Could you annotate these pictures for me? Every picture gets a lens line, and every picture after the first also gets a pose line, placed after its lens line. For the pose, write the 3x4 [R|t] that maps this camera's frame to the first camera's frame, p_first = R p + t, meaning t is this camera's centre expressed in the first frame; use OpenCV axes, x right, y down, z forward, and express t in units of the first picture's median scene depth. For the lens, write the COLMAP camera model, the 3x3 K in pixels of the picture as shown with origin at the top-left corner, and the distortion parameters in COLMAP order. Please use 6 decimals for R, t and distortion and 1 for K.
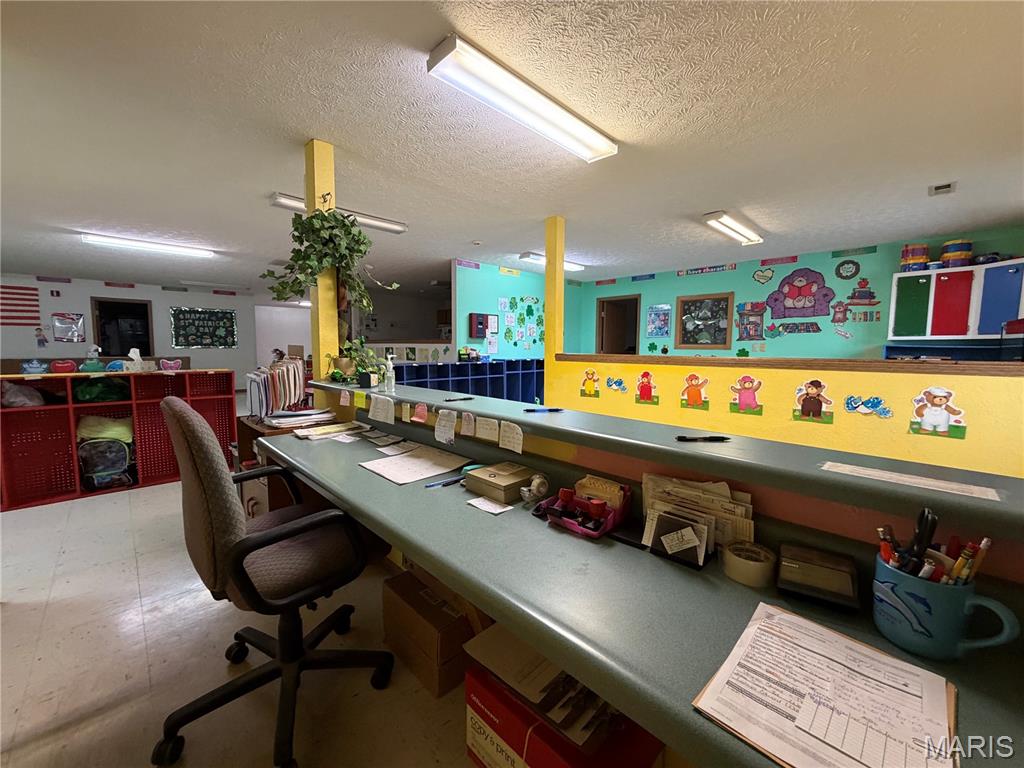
lens RADIAL K [[409.0, 0, 510.1], [0, 409.0, 383.5], [0, 0, 1]] dist [-0.000107, 0.000262]
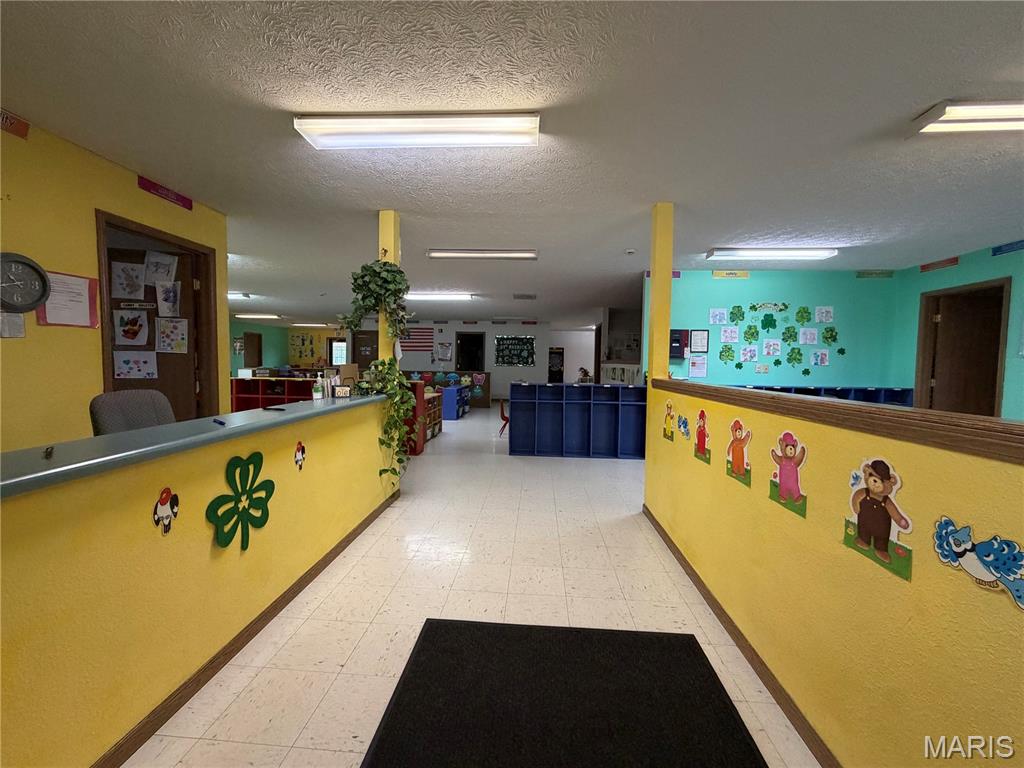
lens RADIAL K [[409.0, 0, 510.1], [0, 409.0, 383.5], [0, 0, 1]] dist [-0.000107, 0.000262]
pose [[0.668768, 0.044317, -0.742149, 0.306655], [-0.080063, 0.996710, -0.012628, -0.019442], [0.739148, 0.067864, 0.670115, 0.169797]]
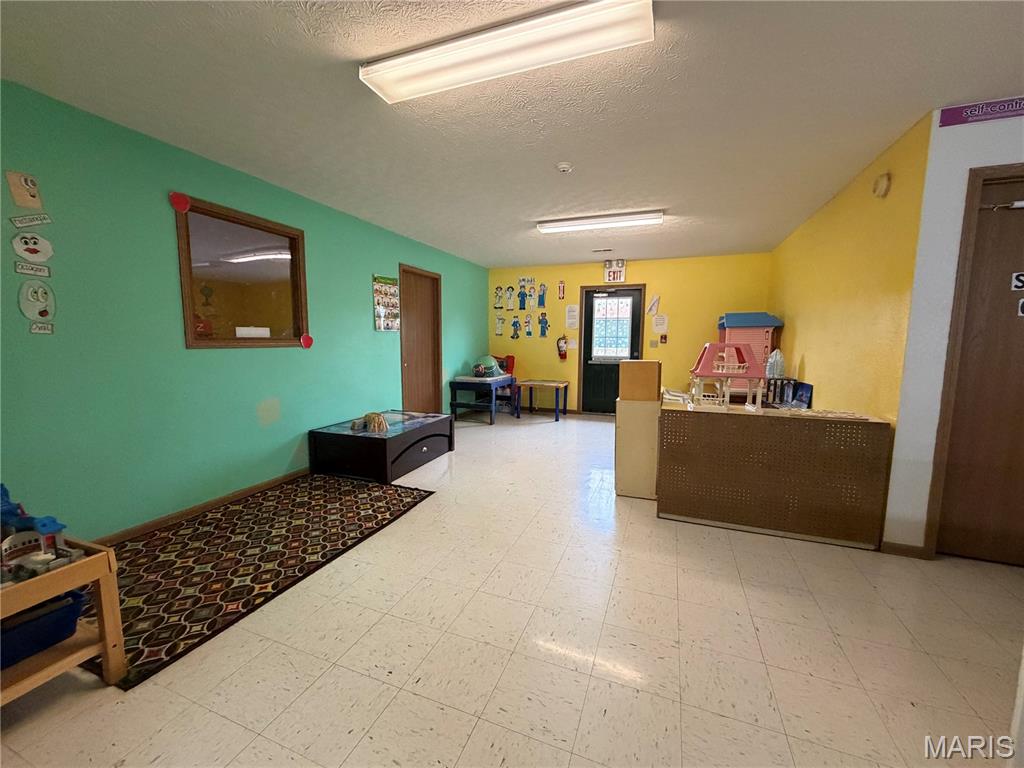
lens RADIAL K [[409.0, 0, 510.1], [0, 409.0, 383.5], [0, 0, 1]] dist [-0.000107, 0.000262]
pose [[0.415287, 0.095716, -0.904641, -1.443017], [-0.089622, 0.993916, 0.064020, -0.056041], [0.905265, 0.054489, 0.421339, 0.435404]]
